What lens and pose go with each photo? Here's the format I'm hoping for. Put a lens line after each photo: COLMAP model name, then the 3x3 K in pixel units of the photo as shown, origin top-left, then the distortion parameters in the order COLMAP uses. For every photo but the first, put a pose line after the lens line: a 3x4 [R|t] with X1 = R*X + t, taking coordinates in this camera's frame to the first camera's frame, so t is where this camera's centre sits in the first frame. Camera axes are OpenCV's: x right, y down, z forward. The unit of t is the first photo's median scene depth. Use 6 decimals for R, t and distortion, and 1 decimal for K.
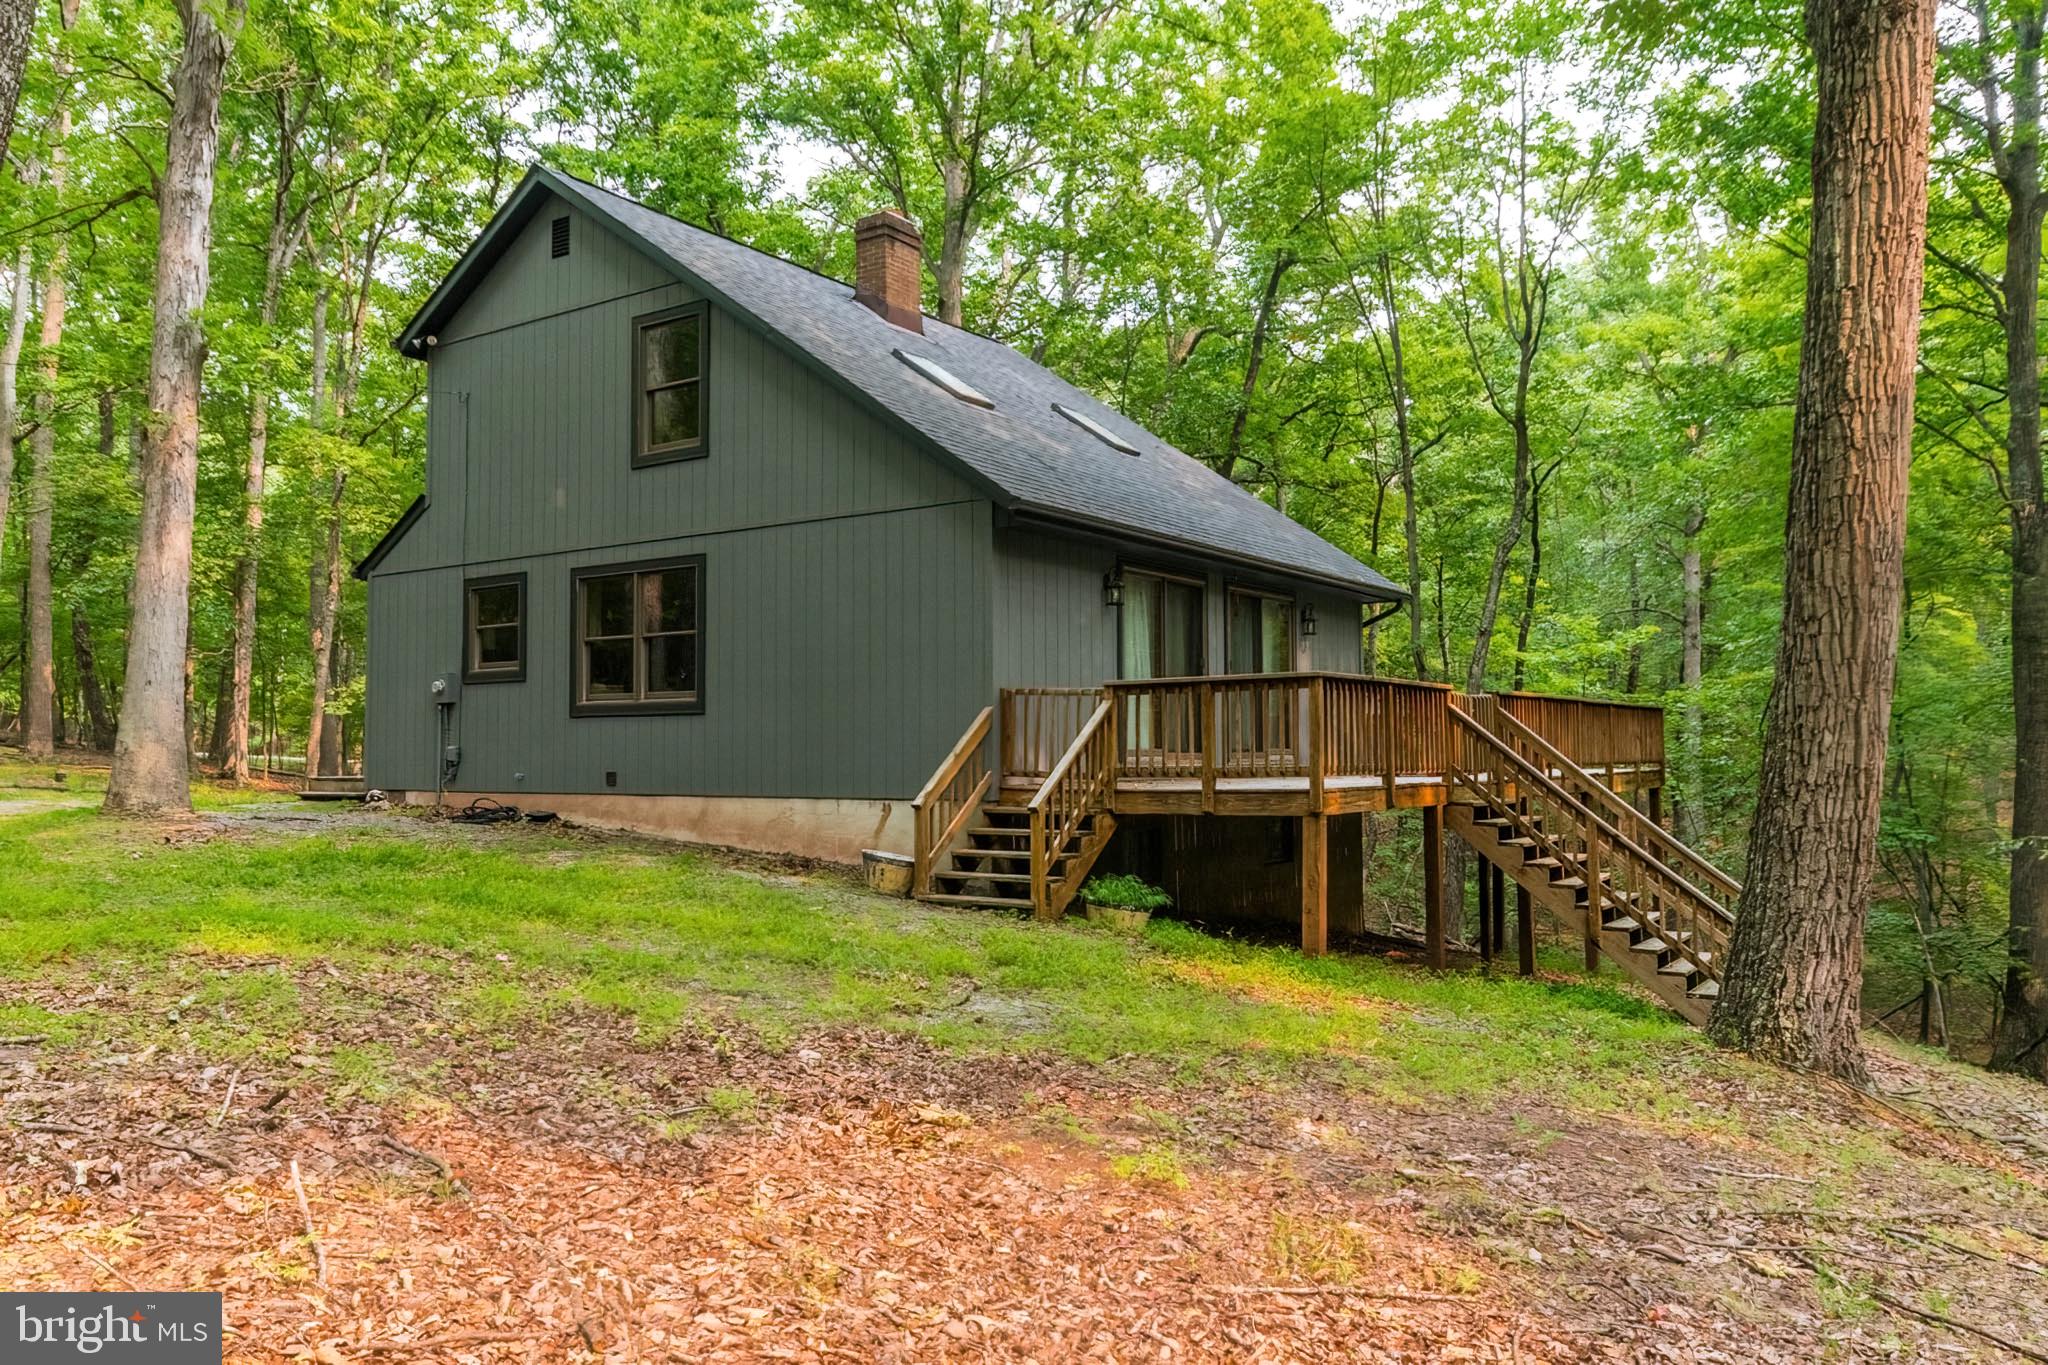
lens RADIAL K [[1520.6, 0, 1024.0], [0, 1520.6, 682.5], [0, 0, 1]] dist [-0.002201, -0.000619]
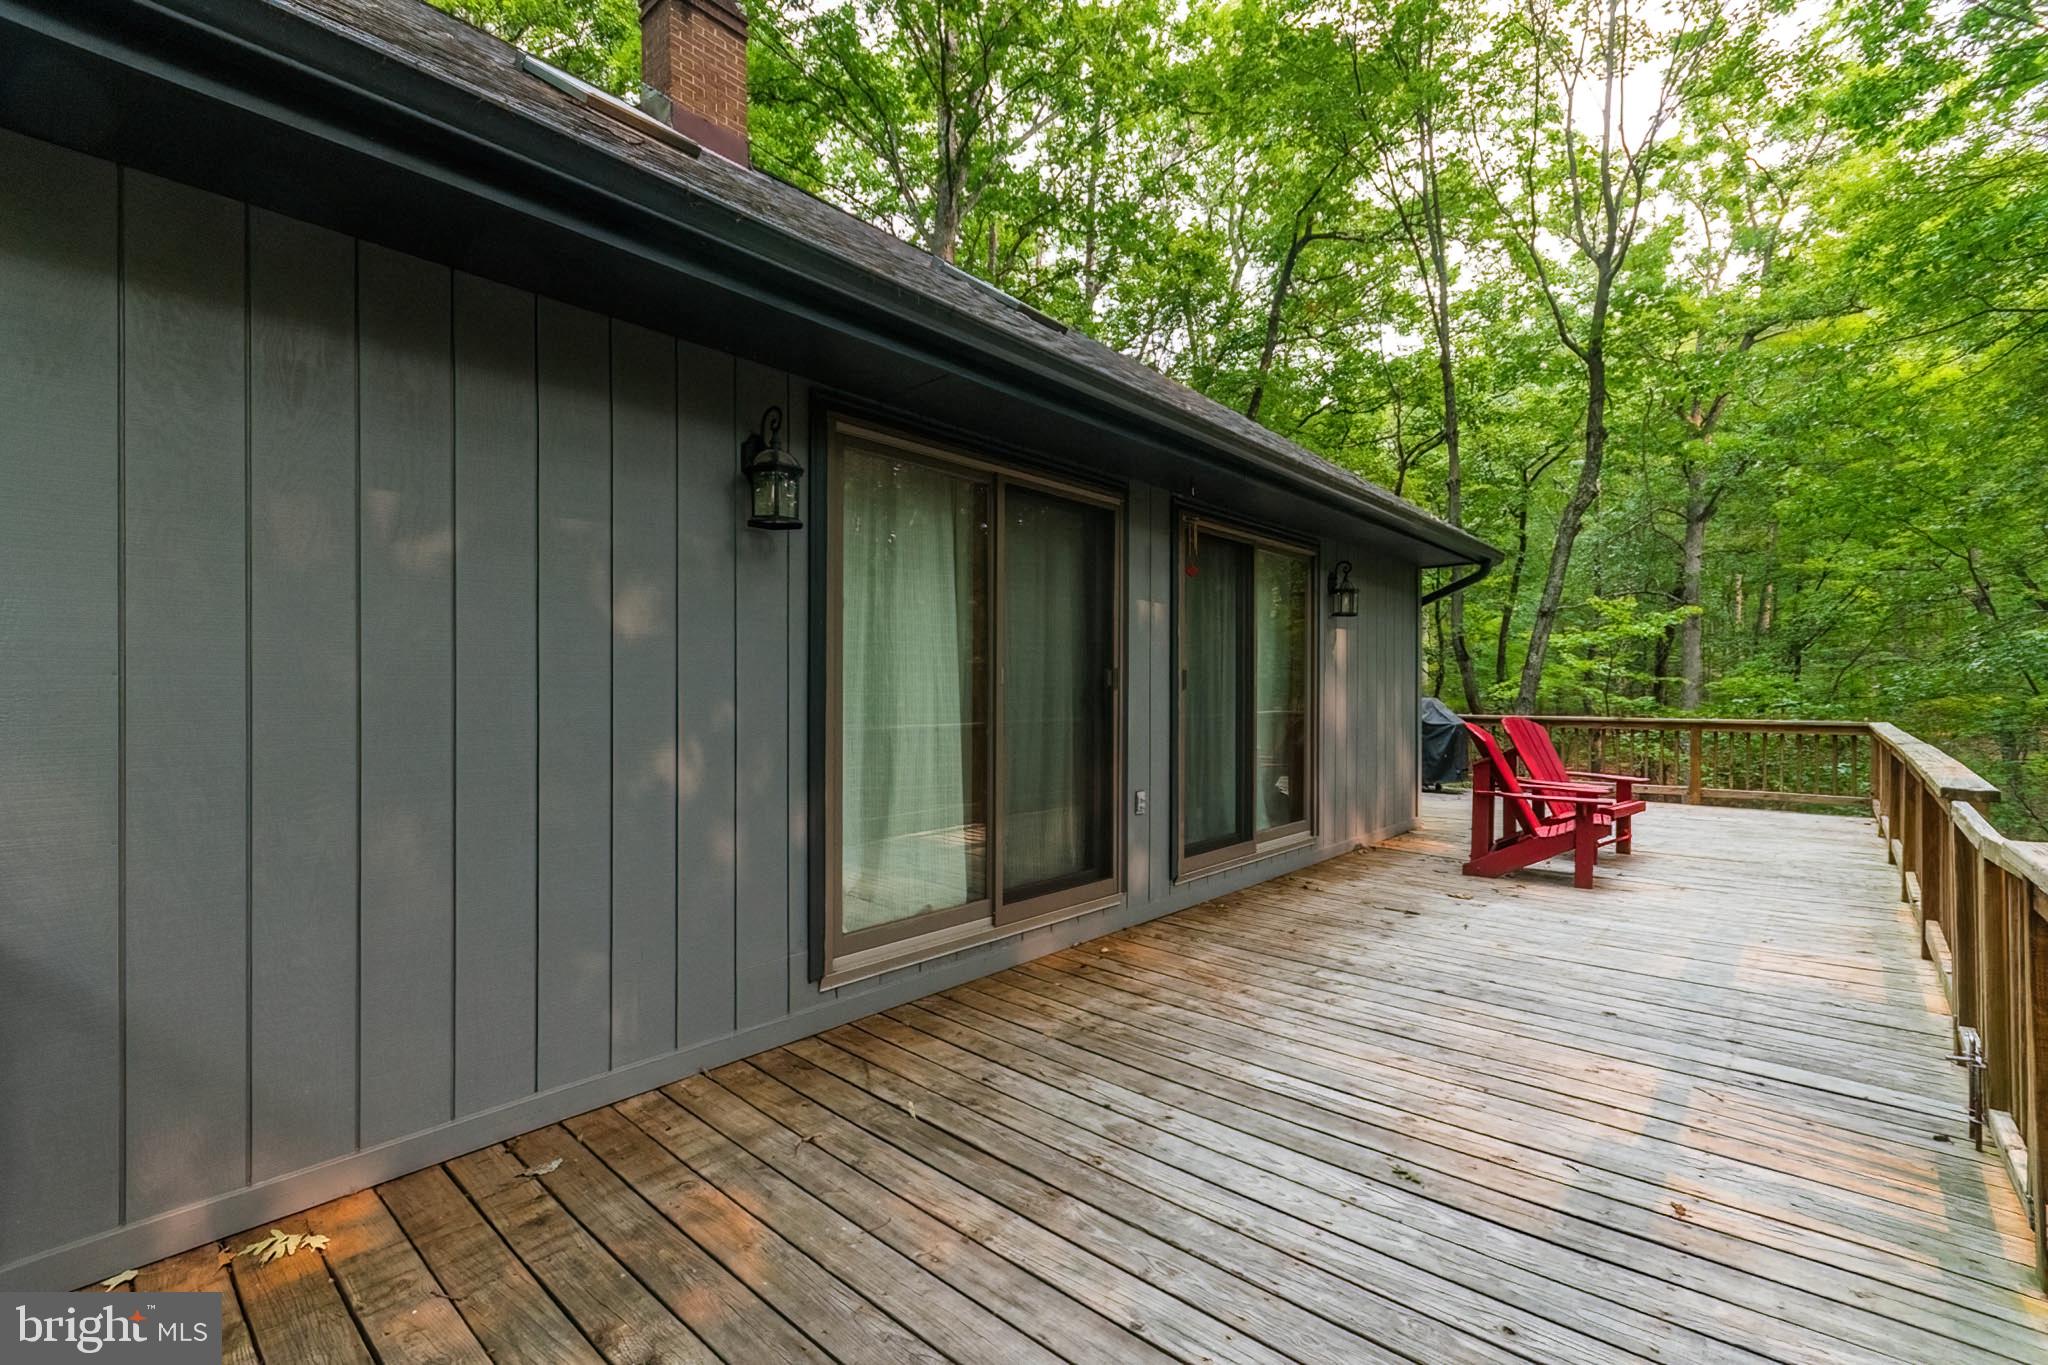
lens RADIAL K [[898.4, 0, 1019.0], [0, 898.4, 695.7], [0, 0, 1]] dist [0.004429, 0.000240]
pose [[0.992043, -0.008708, -0.125595, 0.100880], [0.013907, 0.999080, 0.040577, -0.015481], [0.125126, -0.042001, 0.991251, 0.598940]]
